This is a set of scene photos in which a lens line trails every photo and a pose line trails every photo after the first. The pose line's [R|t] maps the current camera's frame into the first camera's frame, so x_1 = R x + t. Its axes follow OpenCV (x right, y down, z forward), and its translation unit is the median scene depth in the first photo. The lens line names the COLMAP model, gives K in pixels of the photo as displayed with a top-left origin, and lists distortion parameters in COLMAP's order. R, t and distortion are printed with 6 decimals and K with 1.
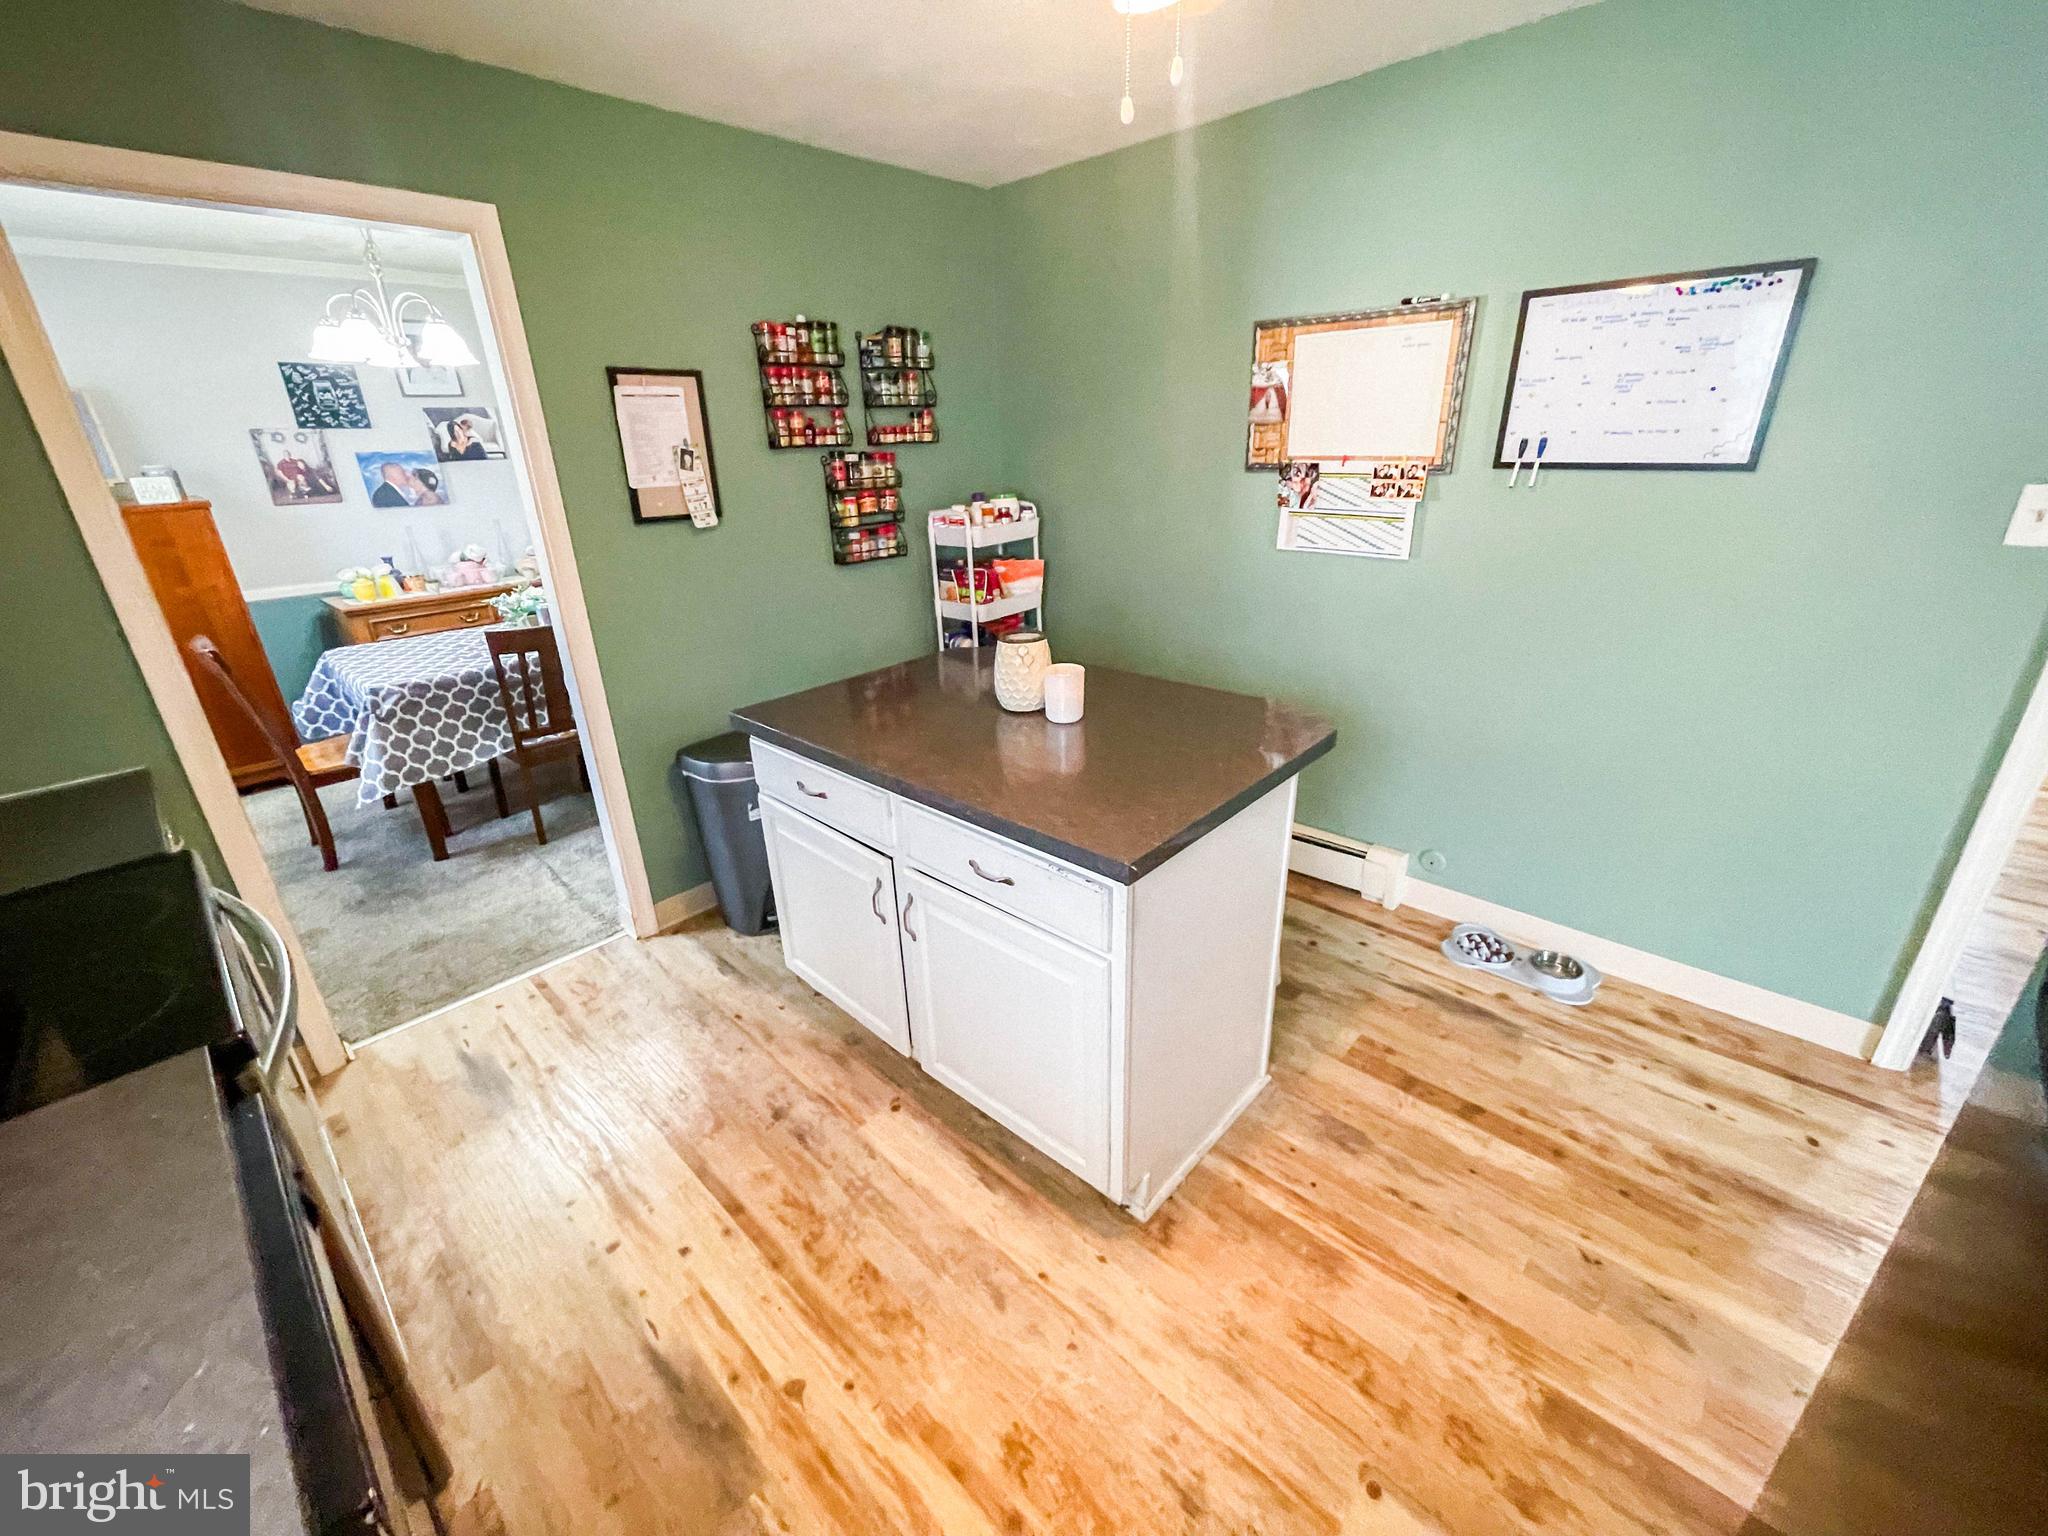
lens RADIAL K [[833.1, 0, 1011.6], [0, 833.1, 764.9], [0, 0, 1]] dist [0.003387, -0.000181]
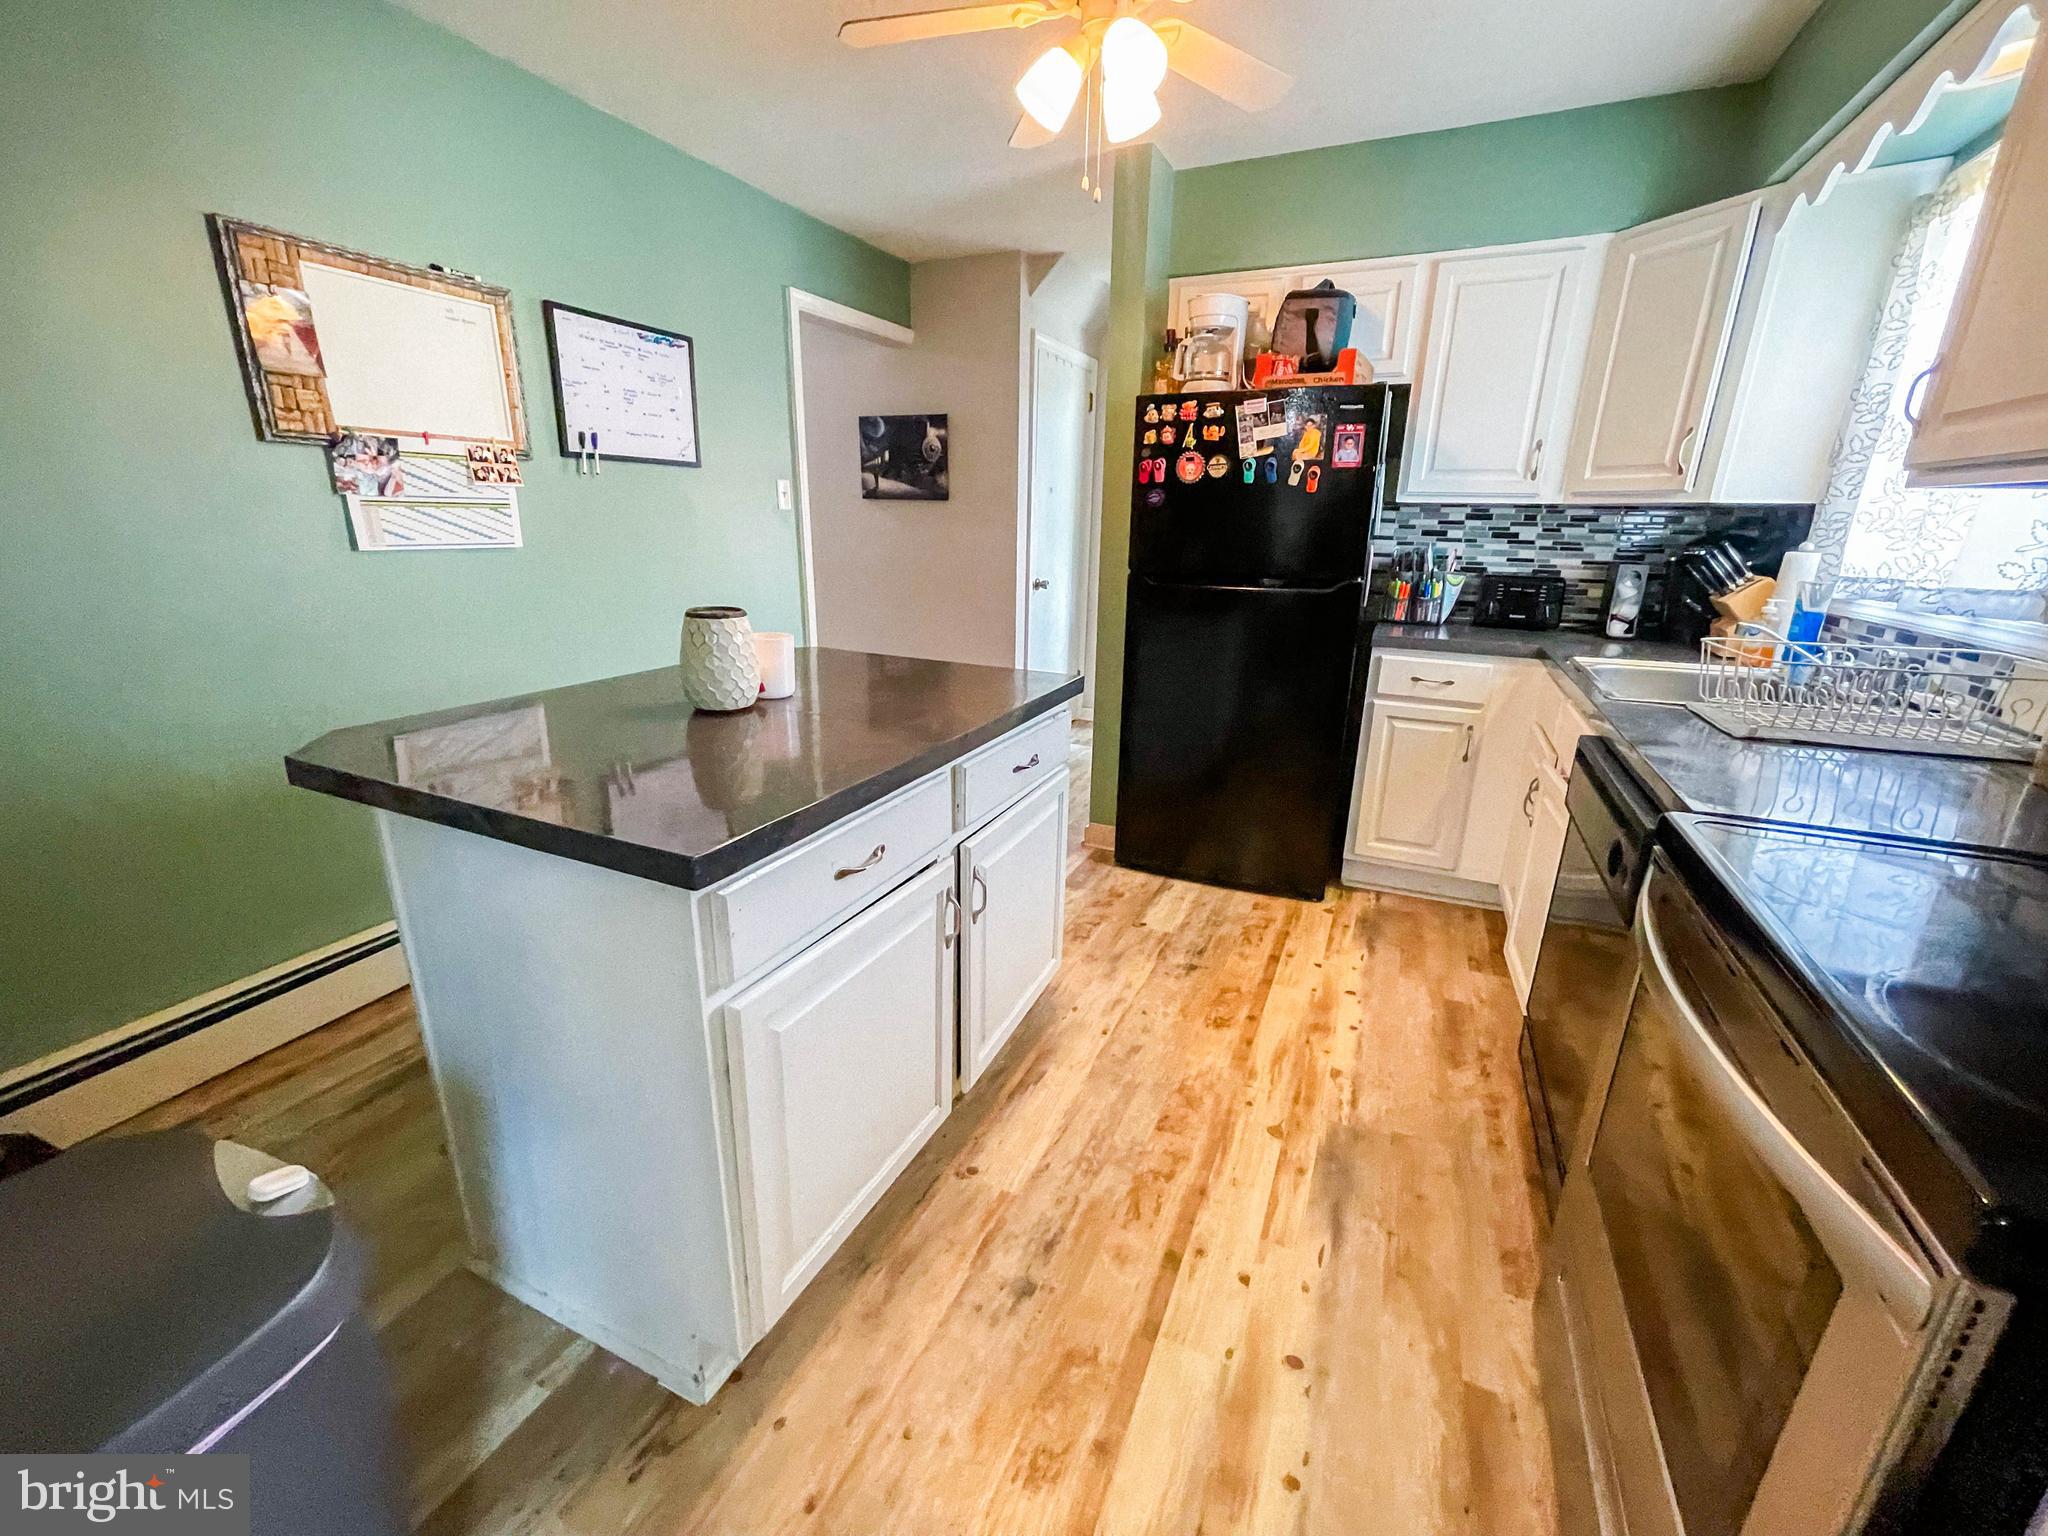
lens RADIAL K [[833.1, 0, 1006.4], [0, 833.1, 769.8], [0, 0, 1]] dist [0.003387, -0.000181]
pose [[-0.310241, -0.256662, 0.915355, -0.774710], [0.347970, 0.865386, 0.360588, -0.206119], [-0.884685, 0.430386, -0.179168, 0.921615]]
